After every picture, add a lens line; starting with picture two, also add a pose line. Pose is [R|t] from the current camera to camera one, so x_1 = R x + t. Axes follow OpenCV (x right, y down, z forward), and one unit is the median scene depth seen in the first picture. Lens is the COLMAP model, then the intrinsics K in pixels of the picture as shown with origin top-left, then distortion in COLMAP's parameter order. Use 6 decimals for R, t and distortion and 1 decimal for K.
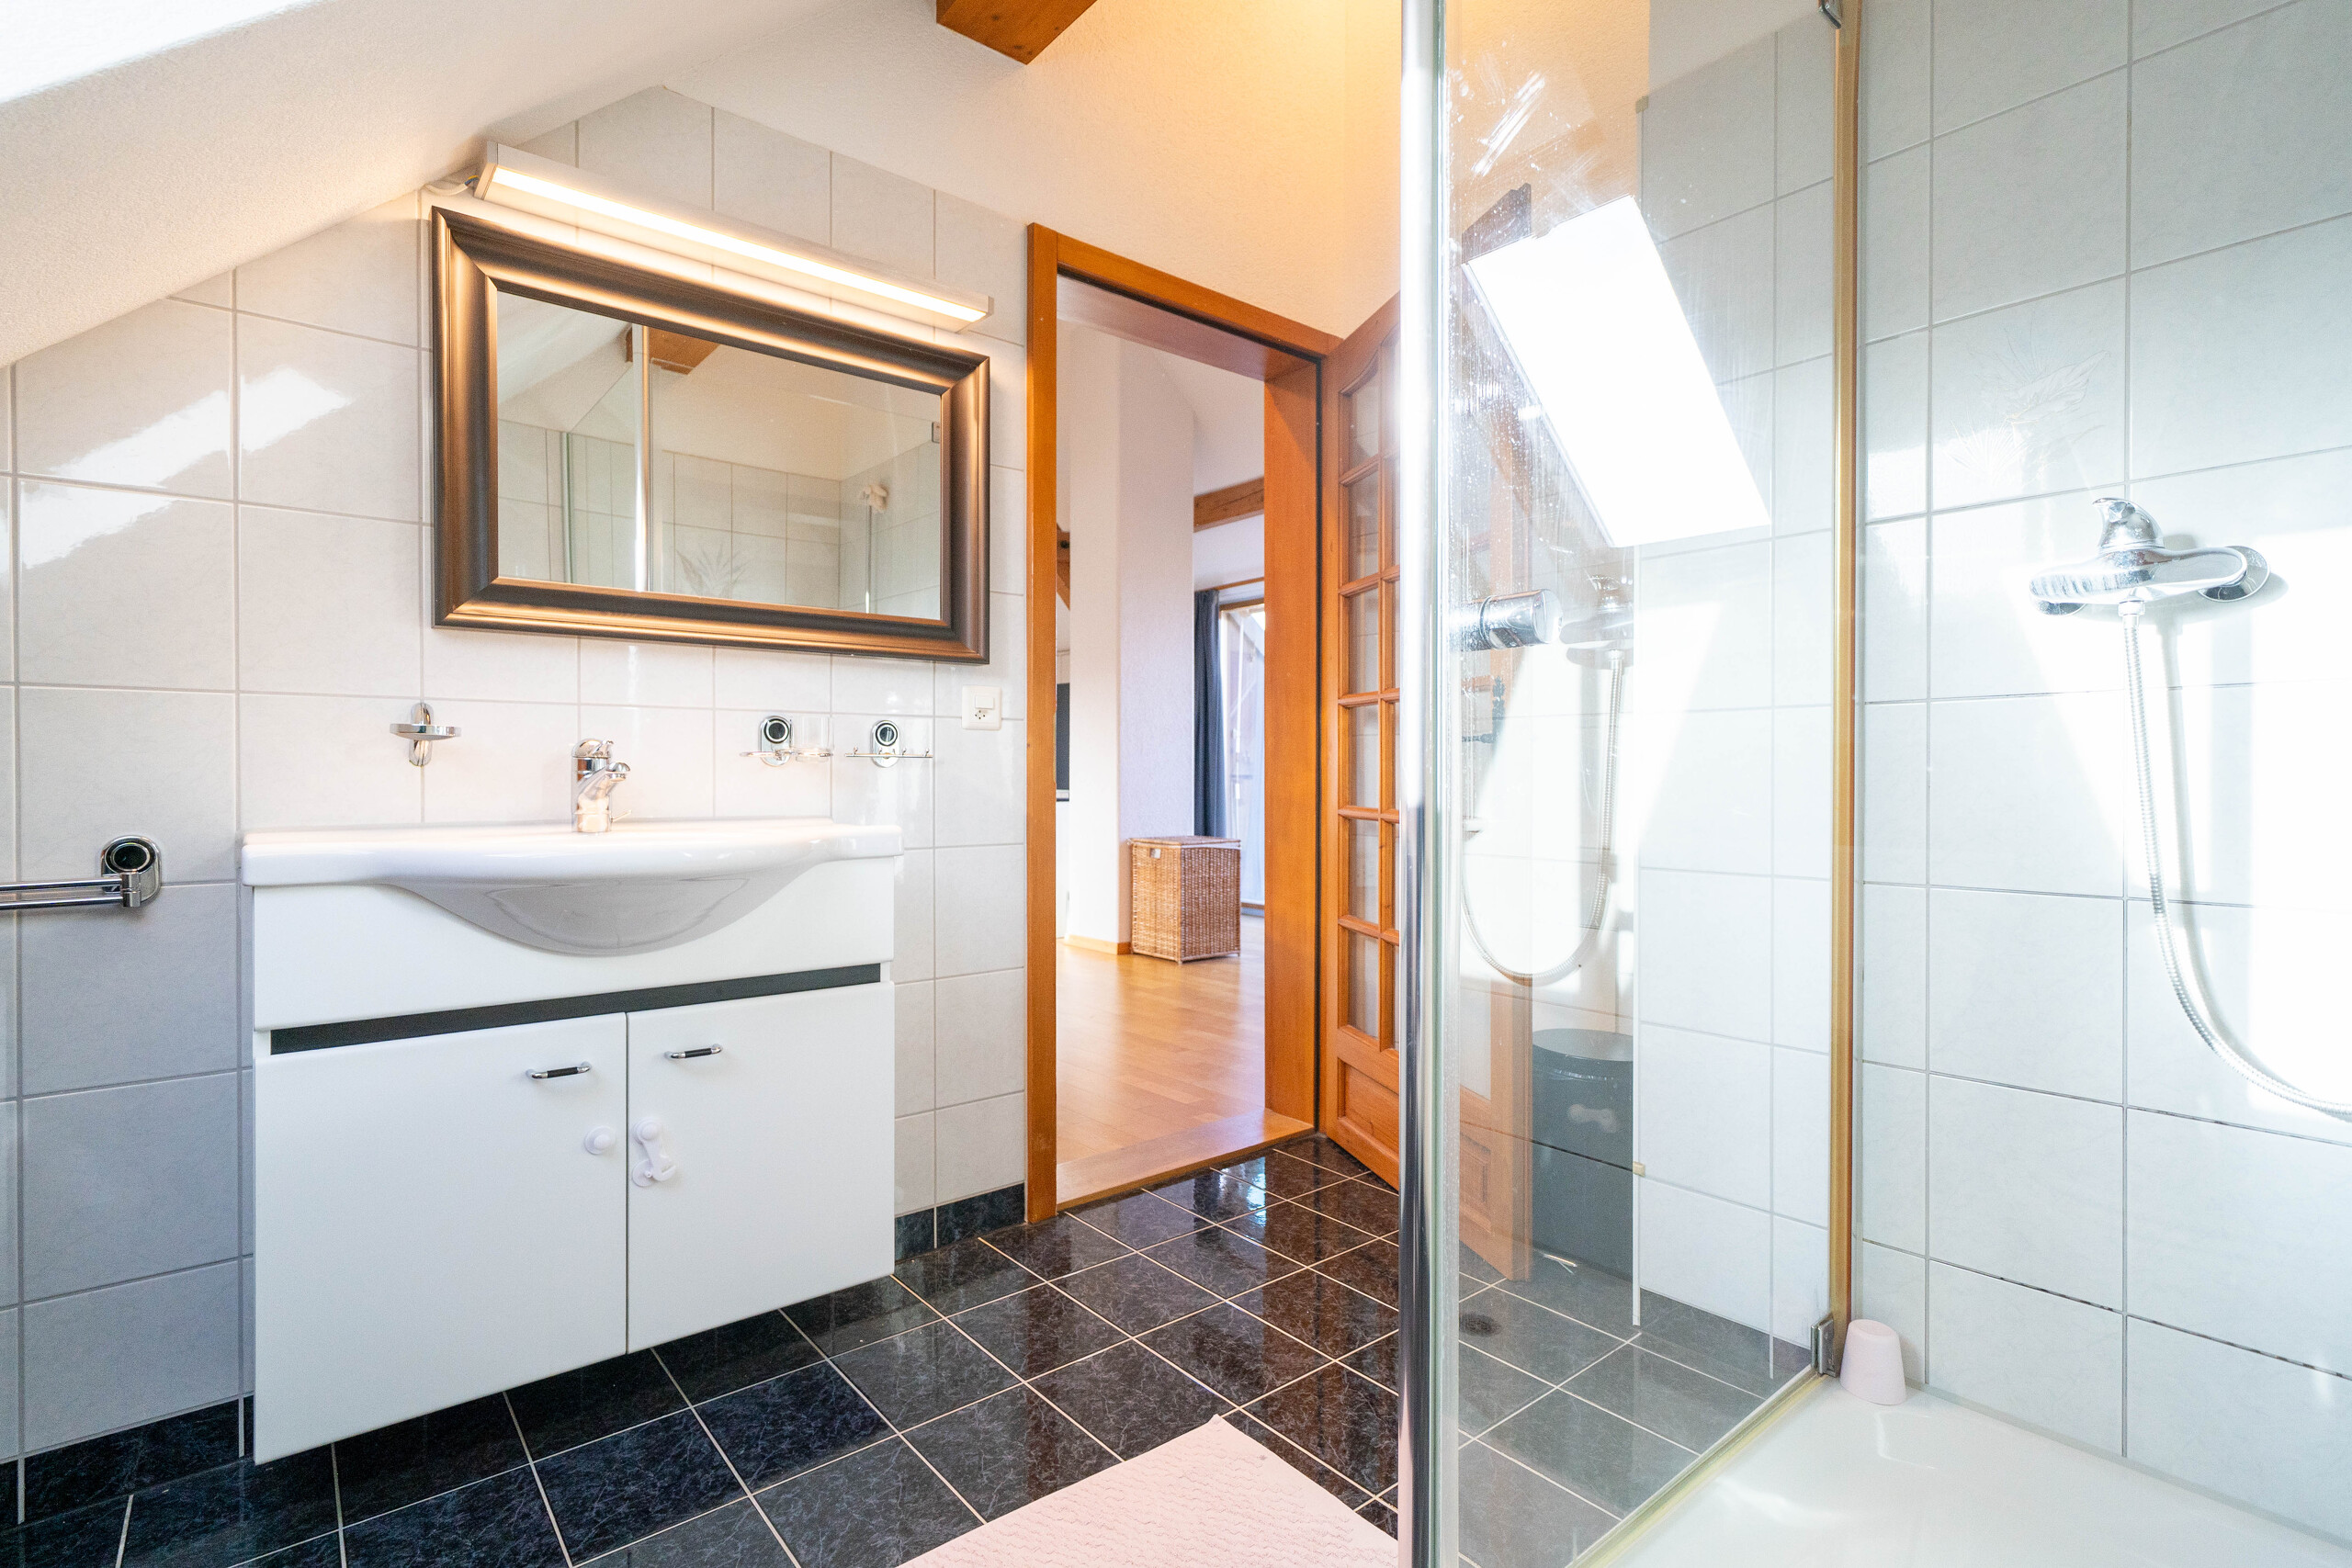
lens RADIAL K [[1107.8, 0, 1171.3], [0, 1107.8, 784.3], [0, 0, 1]] dist [-0.002005, -0.000160]
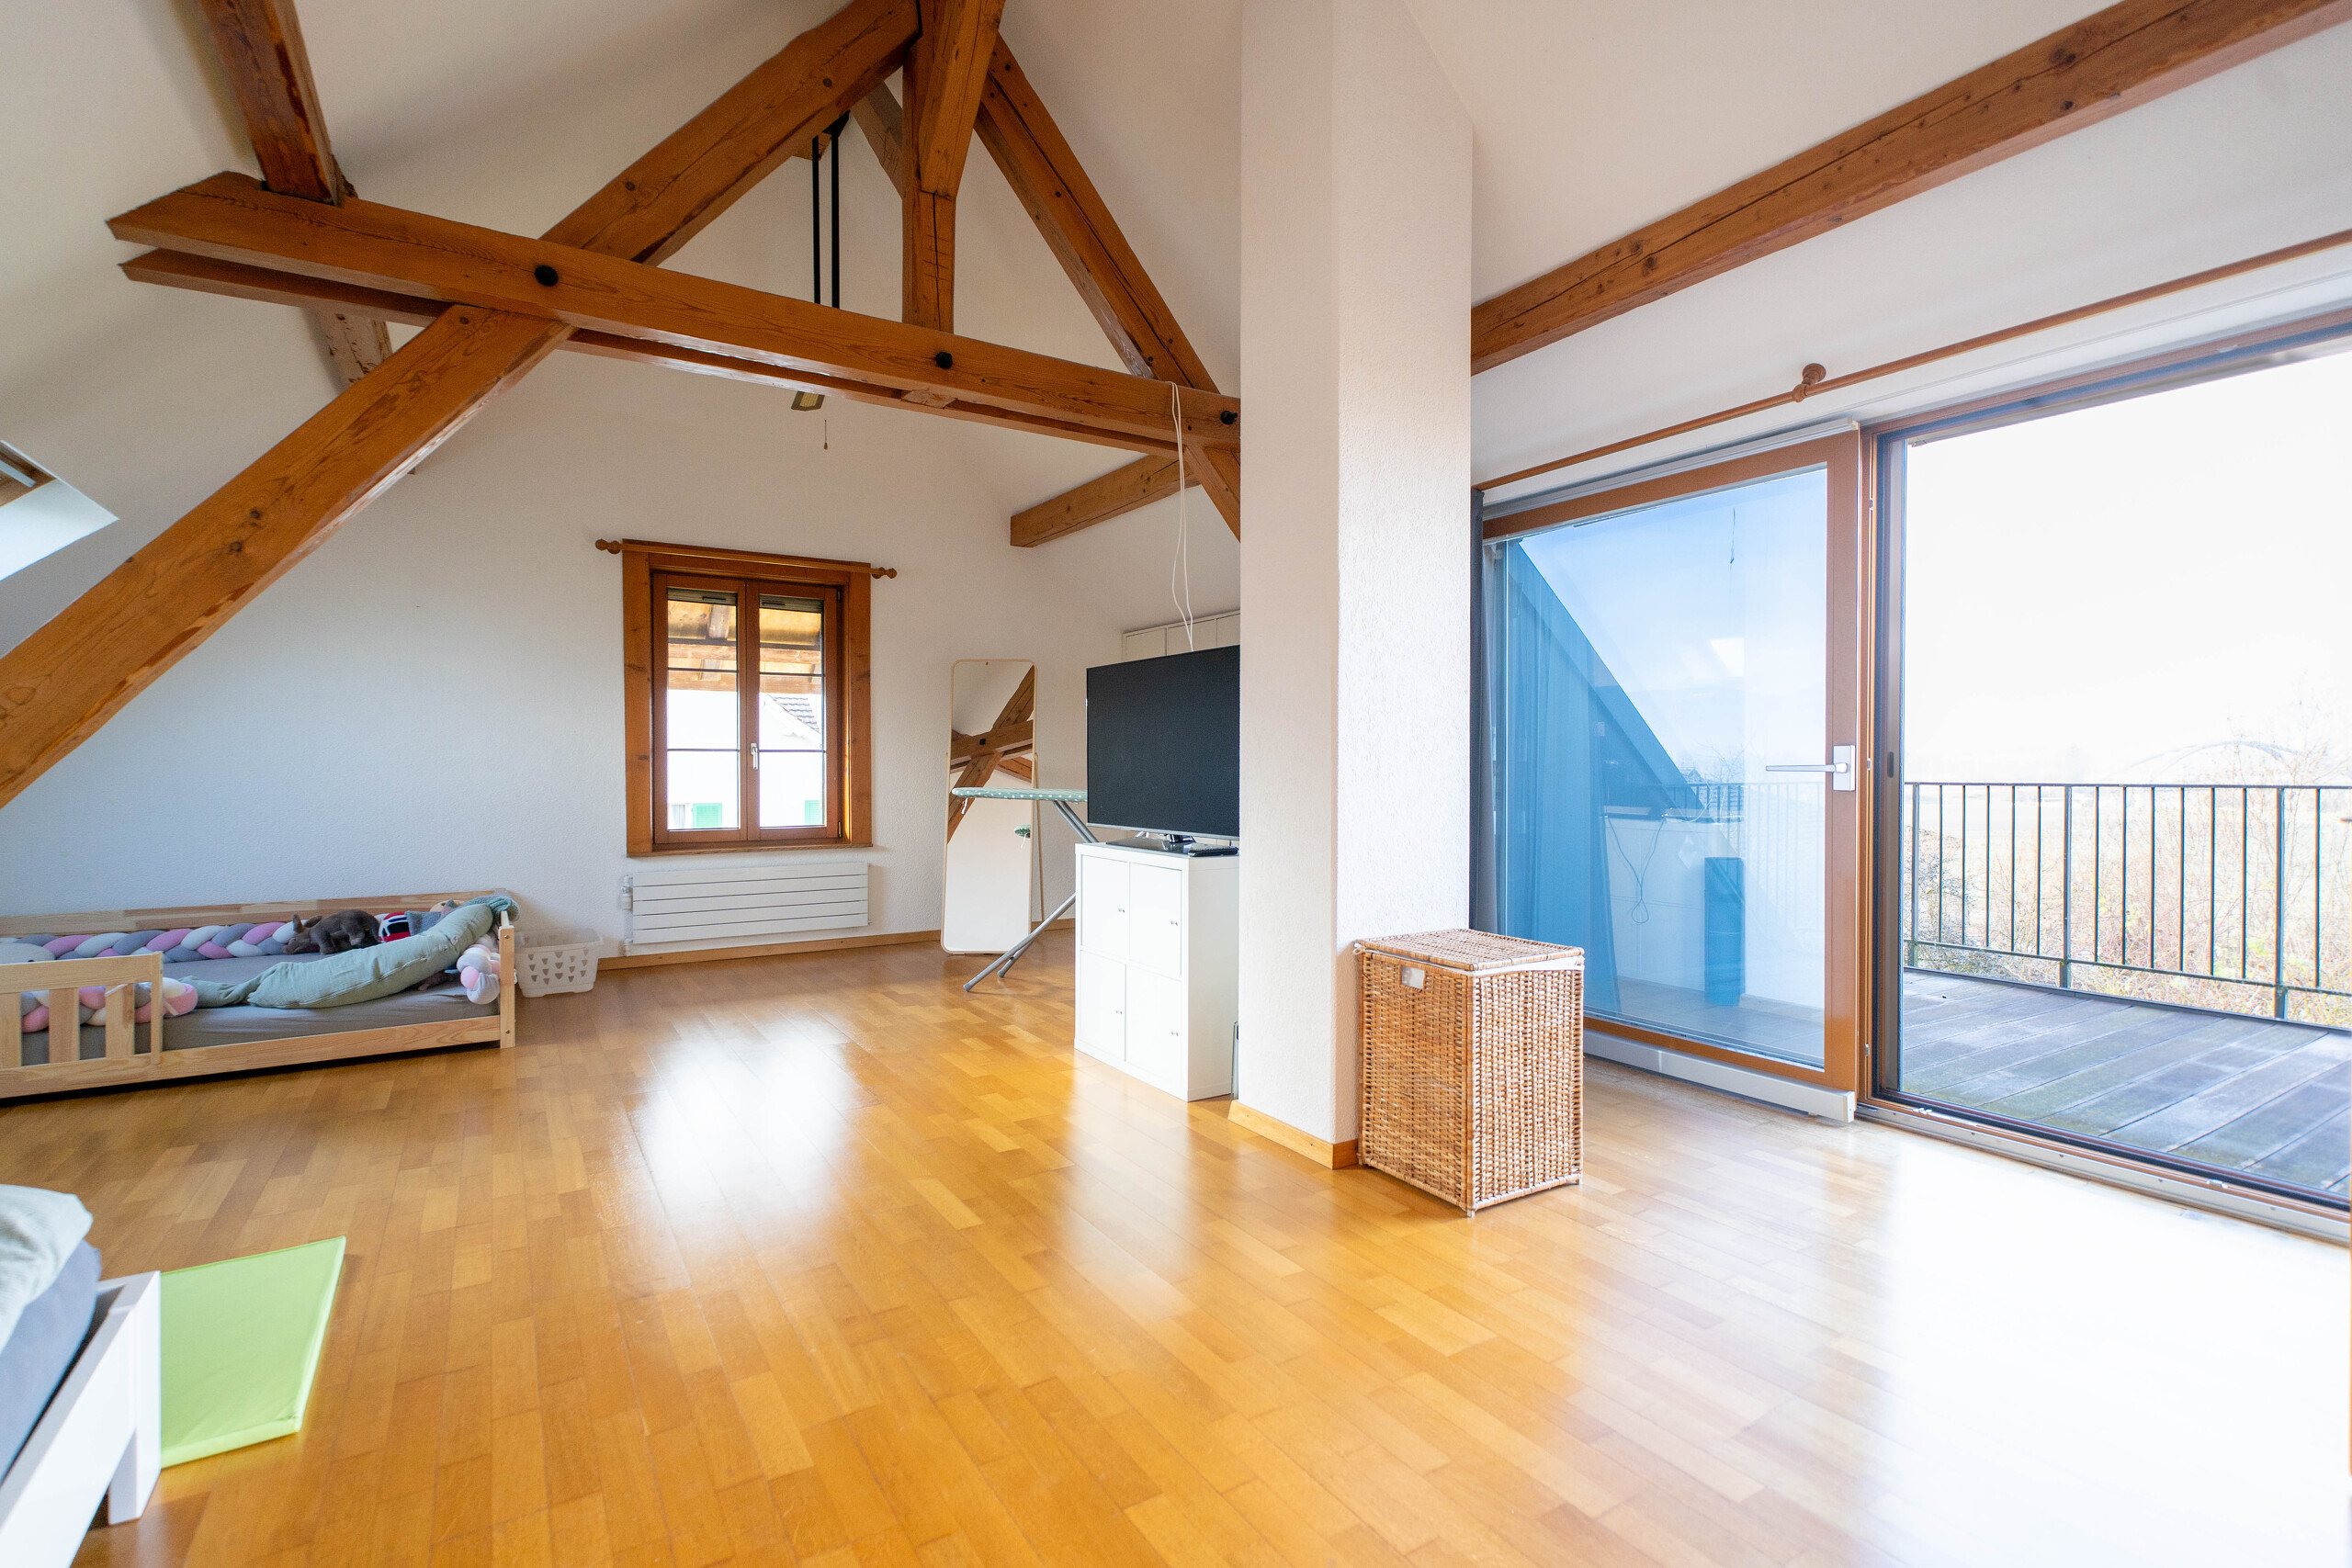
lens RADIAL K [[1107.8, 0, 1175.5], [0, 1107.8, 779.3], [0, 0, 1]] dist [-0.002005, -0.000160]
pose [[0.992881, 0.006804, -0.118919, -0.061564], [-0.006936, 0.999976, -0.000696, -0.027506], [0.118911, 0.001516, 0.992904, 0.472073]]
